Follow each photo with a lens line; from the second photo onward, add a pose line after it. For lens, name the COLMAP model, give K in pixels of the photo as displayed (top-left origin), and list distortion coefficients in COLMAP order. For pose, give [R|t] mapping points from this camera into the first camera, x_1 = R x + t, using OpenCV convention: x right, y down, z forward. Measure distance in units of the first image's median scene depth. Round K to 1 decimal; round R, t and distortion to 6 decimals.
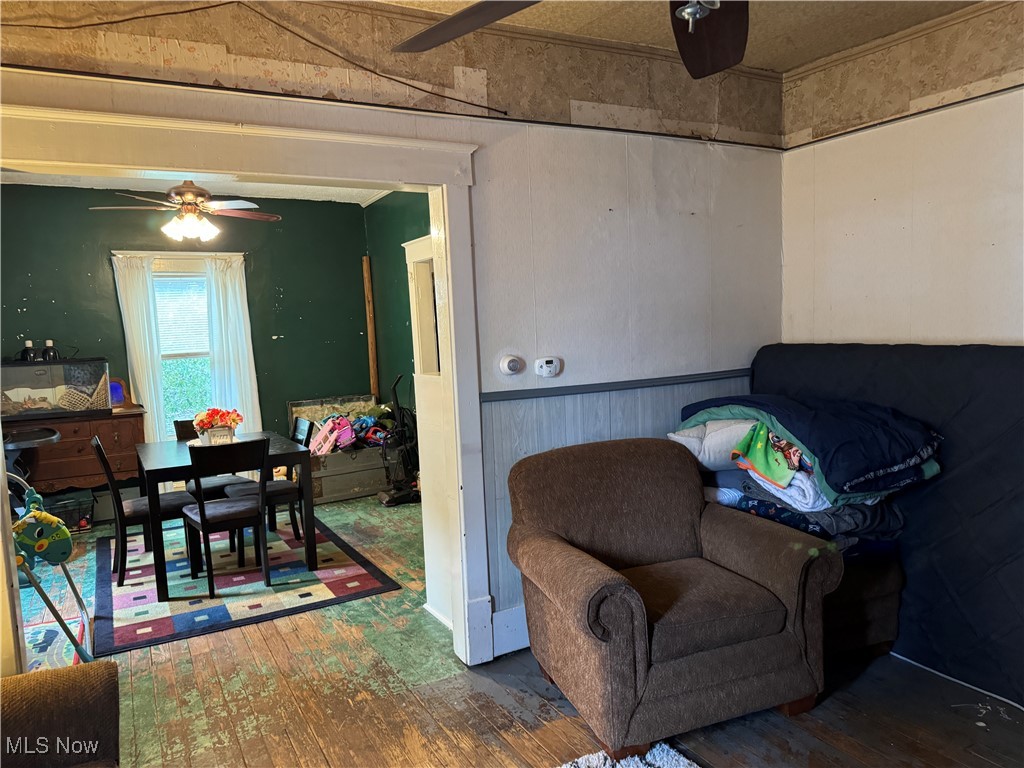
lens RADIAL K [[724.5, 0, 514.3], [0, 724.5, 386.7], [0, 0, 1]] dist [0.031993, -0.031170]
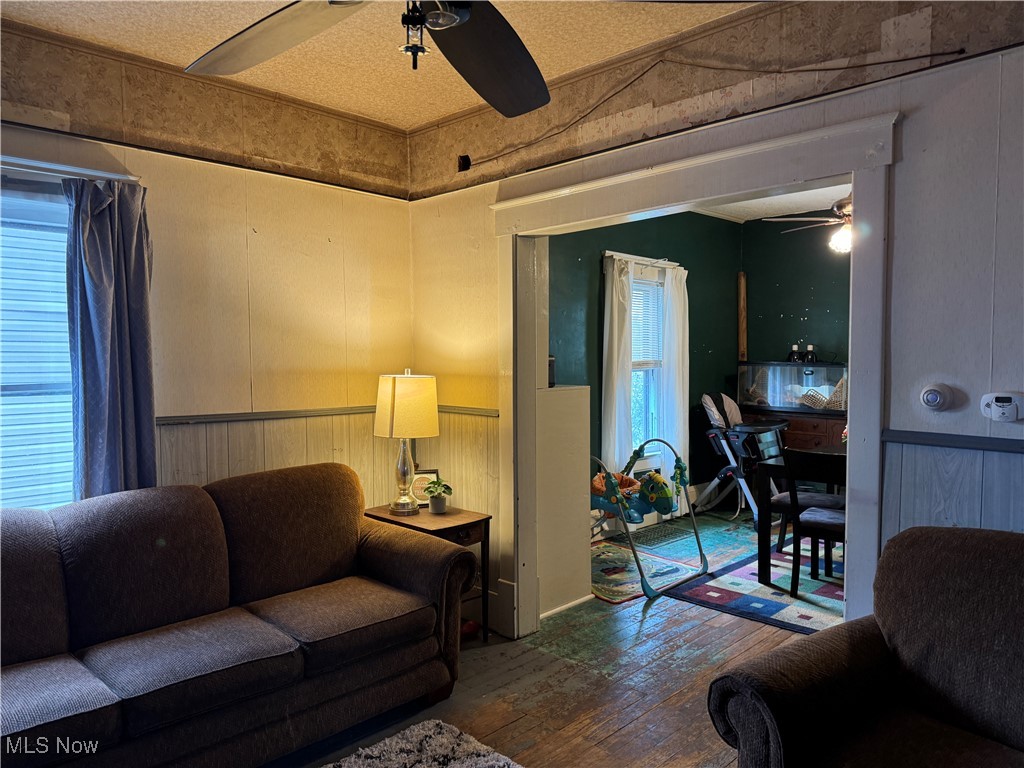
lens RADIAL K [[724.5, 0, 509.6], [0, 724.5, 380.4], [0, 0, 1]] dist [0.031993, -0.031170]
pose [[0.285326, 0.077889, -0.955260, 0.558825], [-0.090245, 0.994448, 0.054129, -0.047074], [0.954172, 0.070763, 0.290771, 0.367766]]
